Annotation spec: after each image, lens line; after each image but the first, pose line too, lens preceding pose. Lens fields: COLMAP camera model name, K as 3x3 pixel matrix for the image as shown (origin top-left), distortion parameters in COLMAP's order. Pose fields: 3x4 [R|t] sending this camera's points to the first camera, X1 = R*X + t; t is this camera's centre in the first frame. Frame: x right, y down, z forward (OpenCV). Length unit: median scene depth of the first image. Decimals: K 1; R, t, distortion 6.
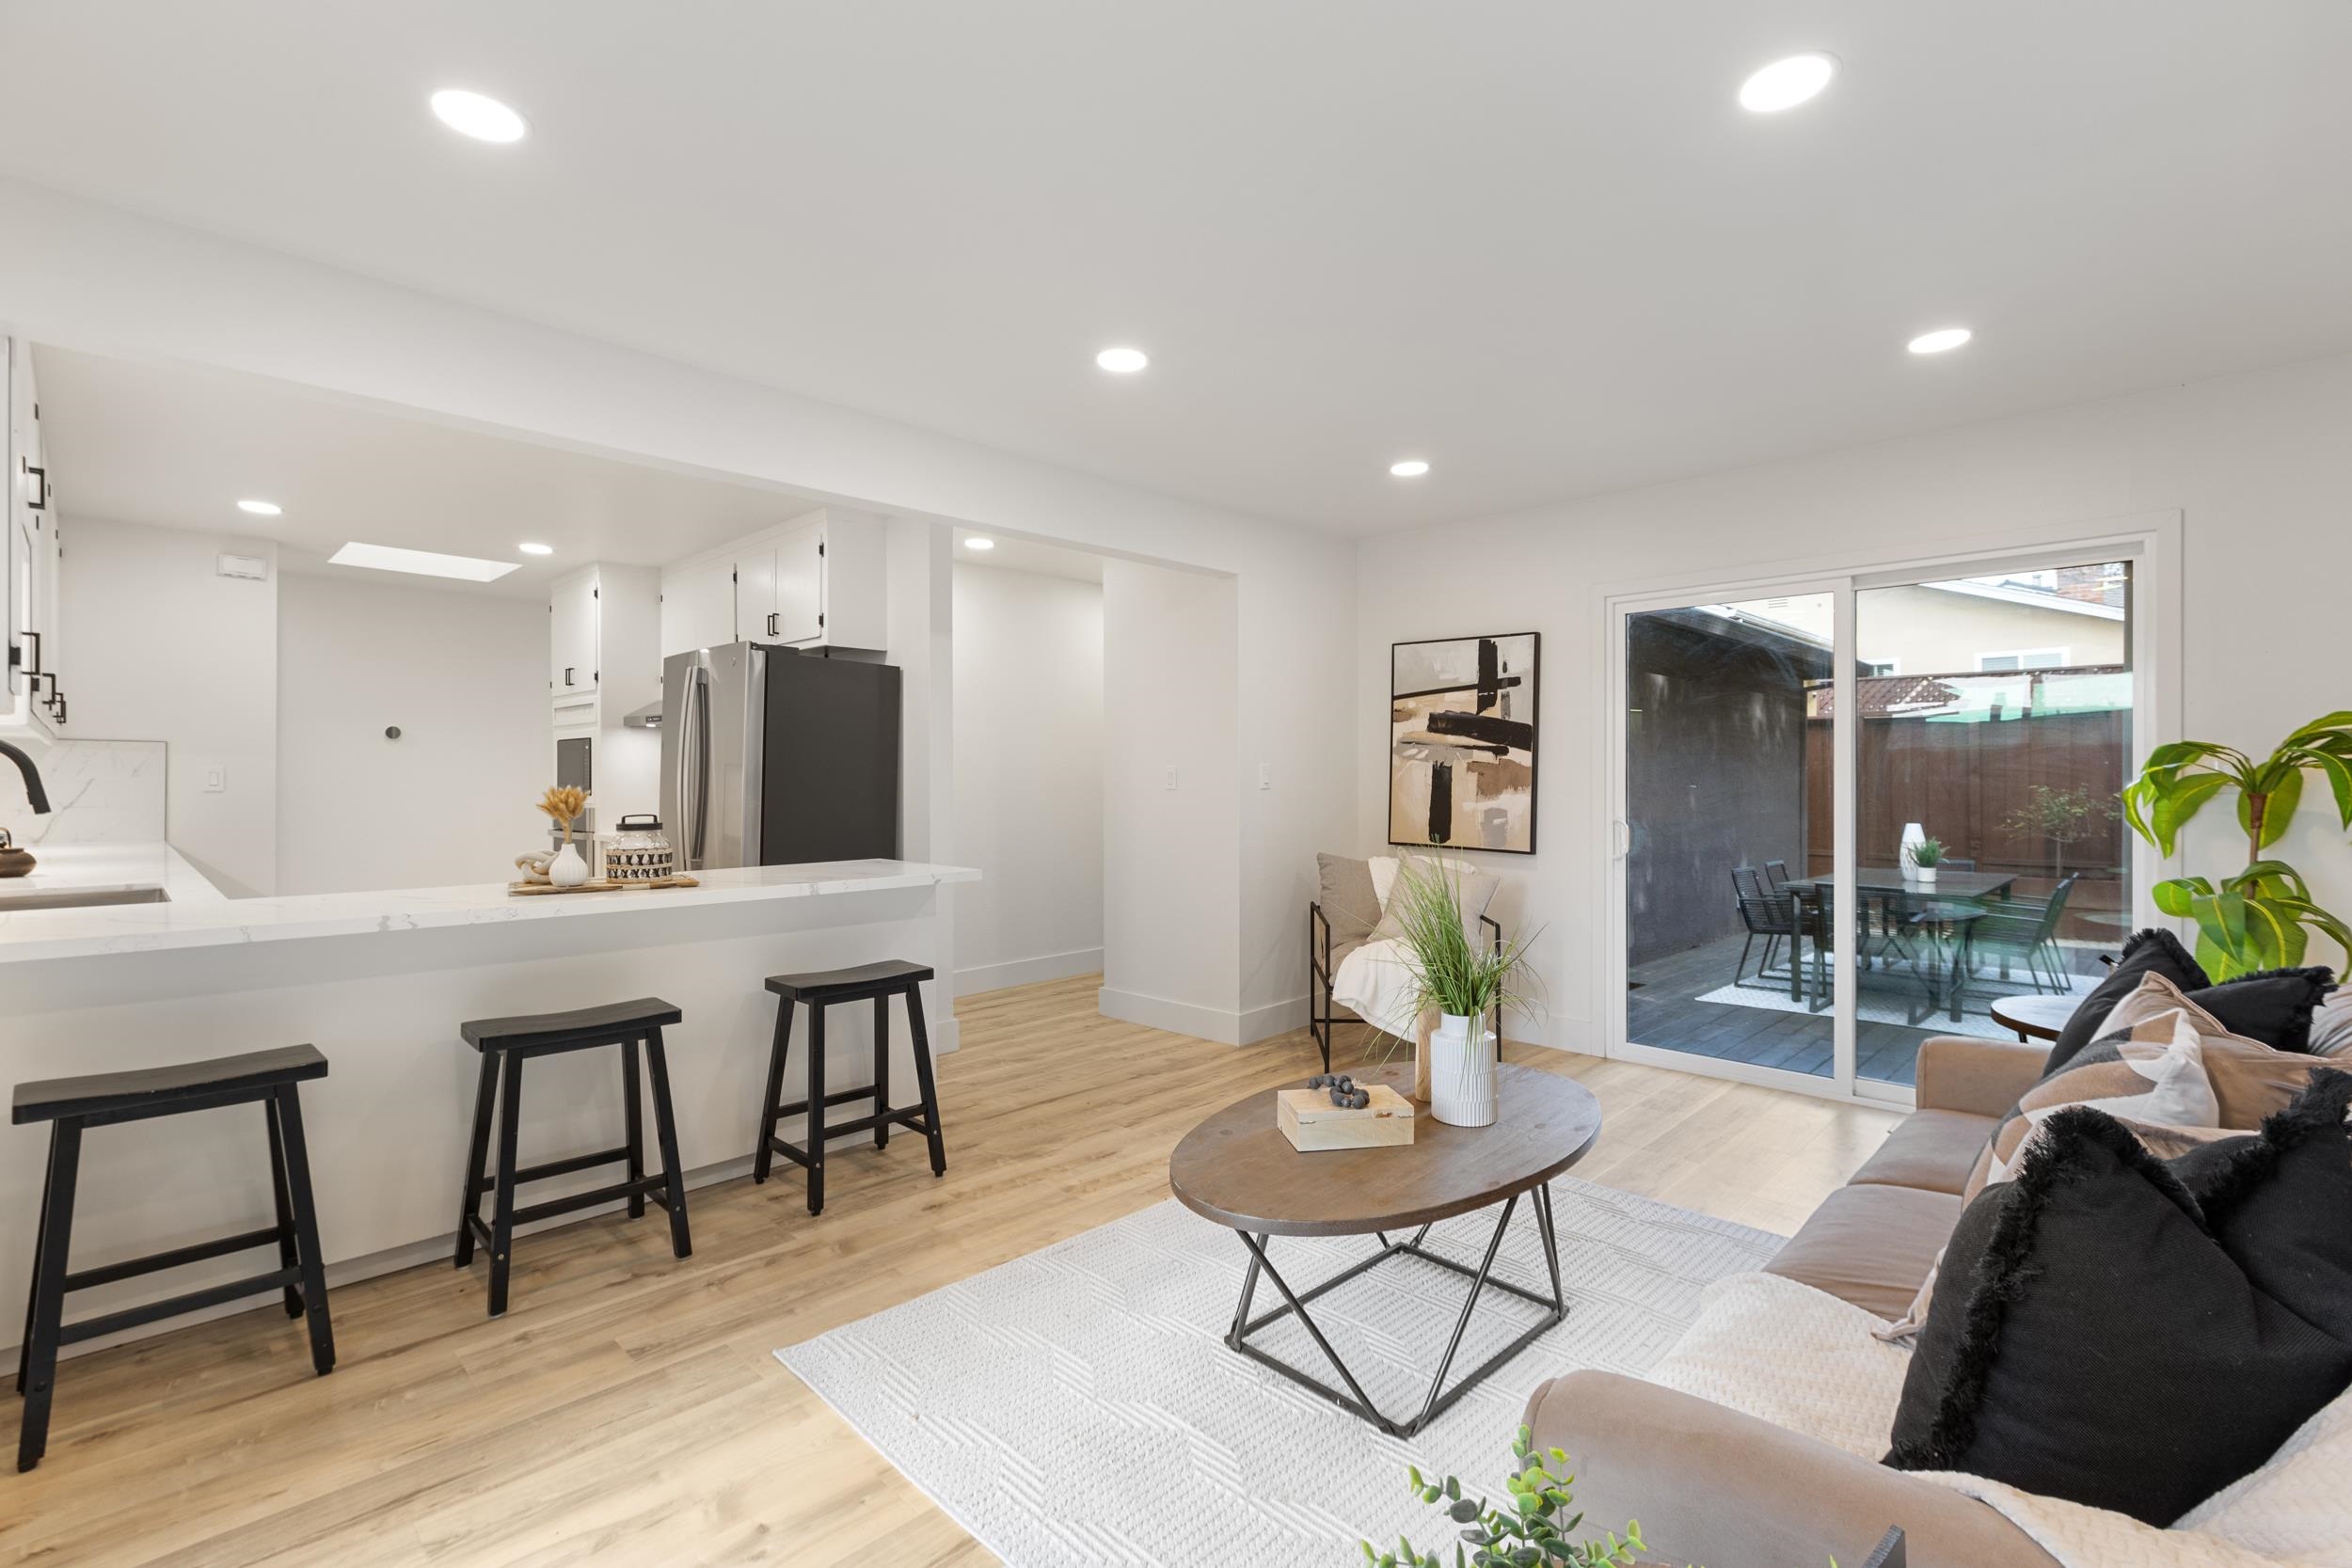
lens RADIAL K [[1062.3, 0, 1186.7], [0, 1062.3, 770.4], [0, 0, 1]] dist [0.004384, -0.003178]
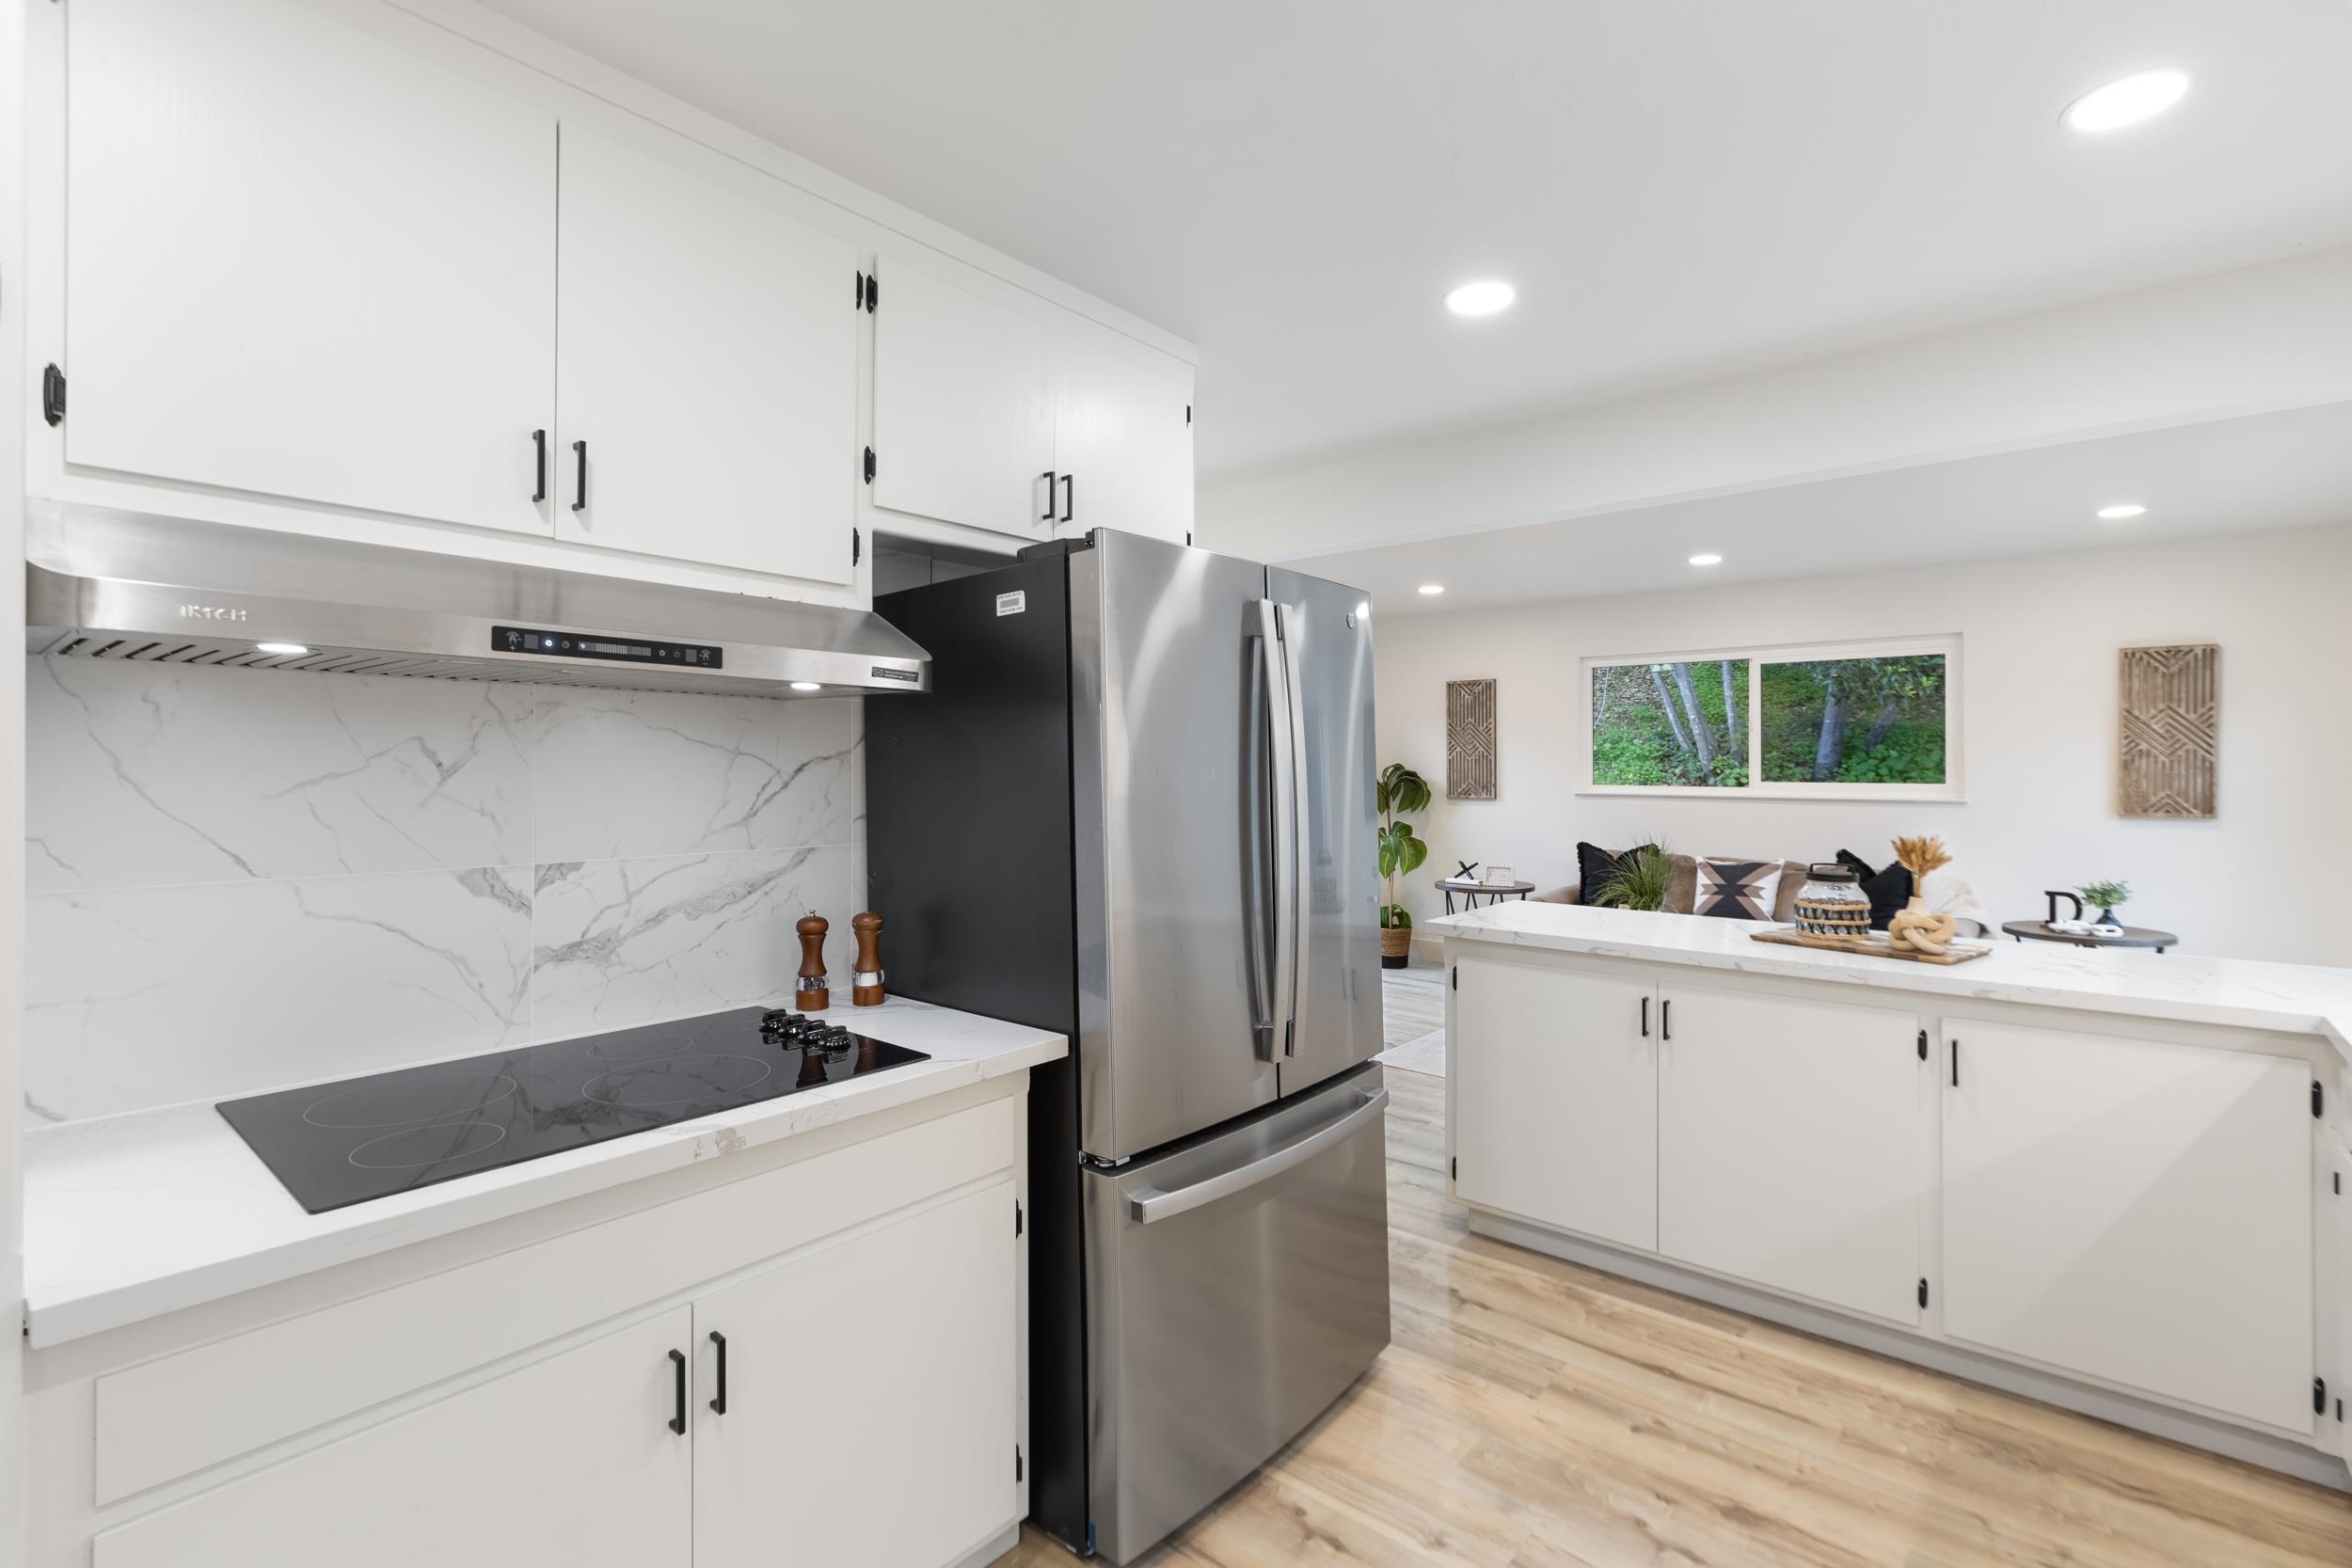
lens RADIAL K [[1062.3, 0, 1180.5], [0, 1062.3, 760.3], [0, 0, 1]] dist [0.004384, -0.003178]
pose [[-0.056104, 0.006576, 0.998403, -1.363700], [-0.004709, 0.999965, -0.006851, -0.037874], [-0.998414, -0.005086, -0.056071, 1.550170]]
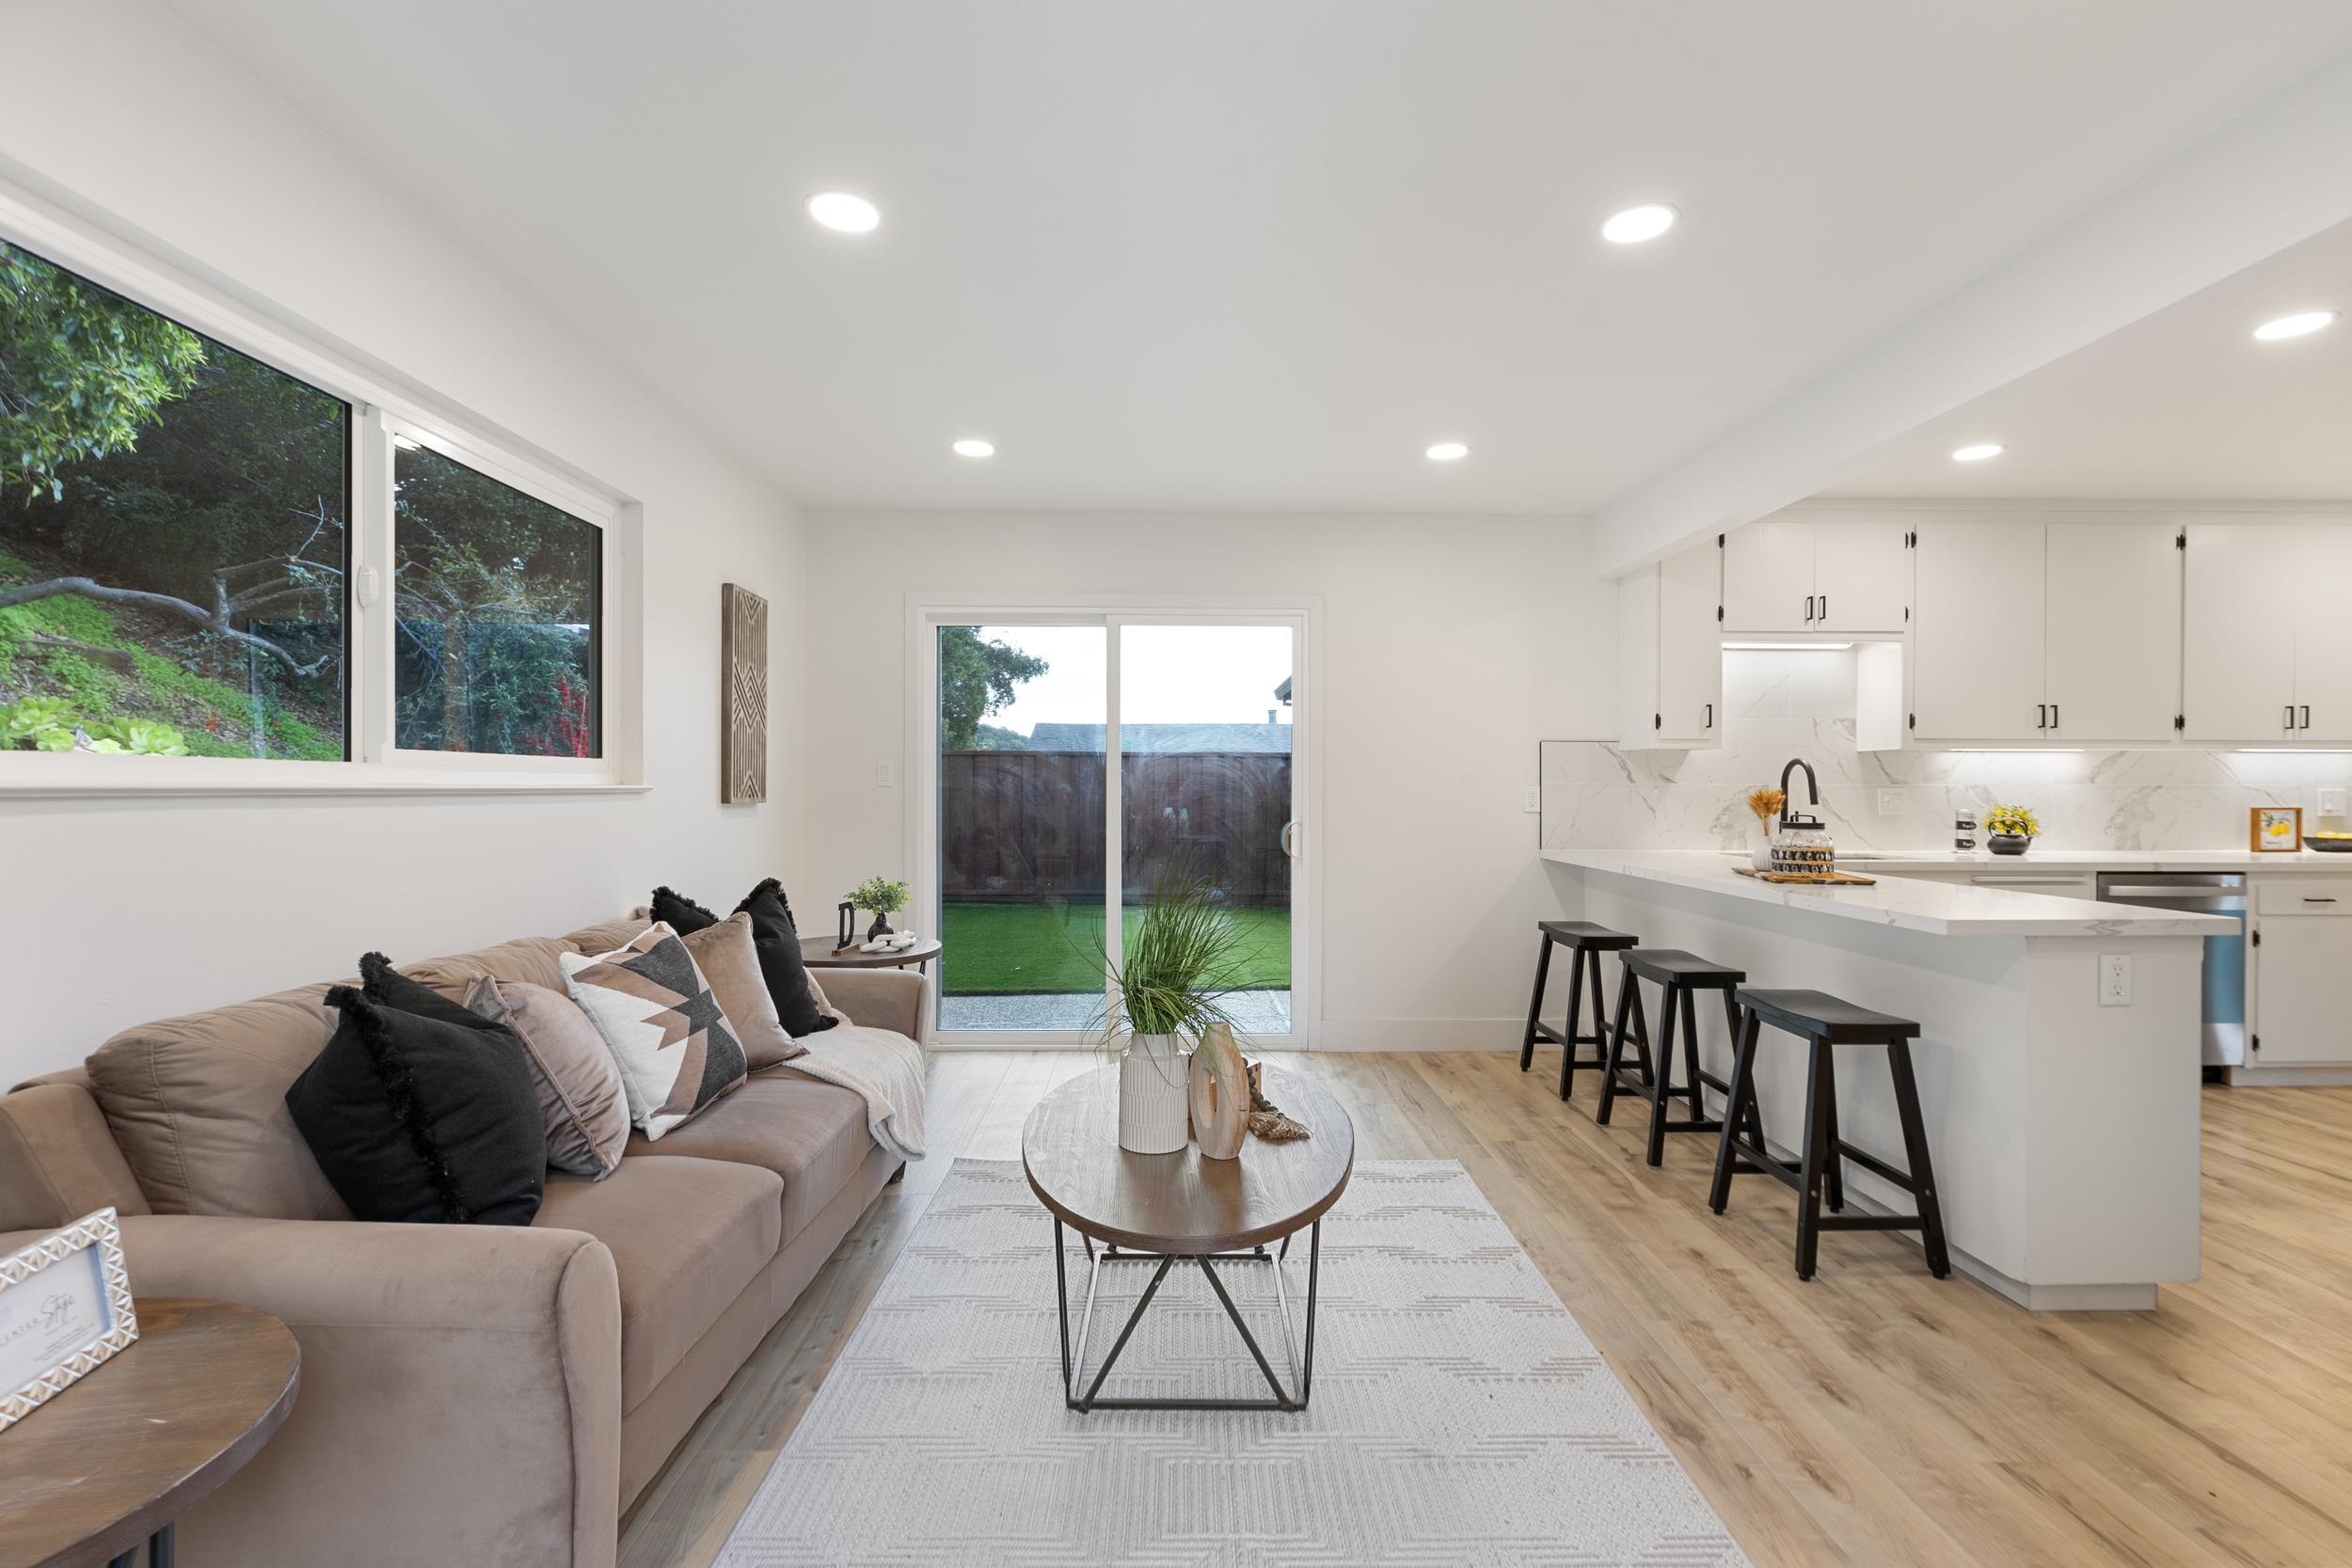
lens RADIAL K [[1062.3, 0, 1172.7], [0, 1062.3, 794.1], [0, 0, 1]] dist [0.004384, -0.003178]
pose [[-0.711482, 0.004557, -0.702689, 0.679183], [0.002141, 0.999988, 0.004316, 0.013644], [0.702701, 0.001566, -0.711484, 1.266901]]
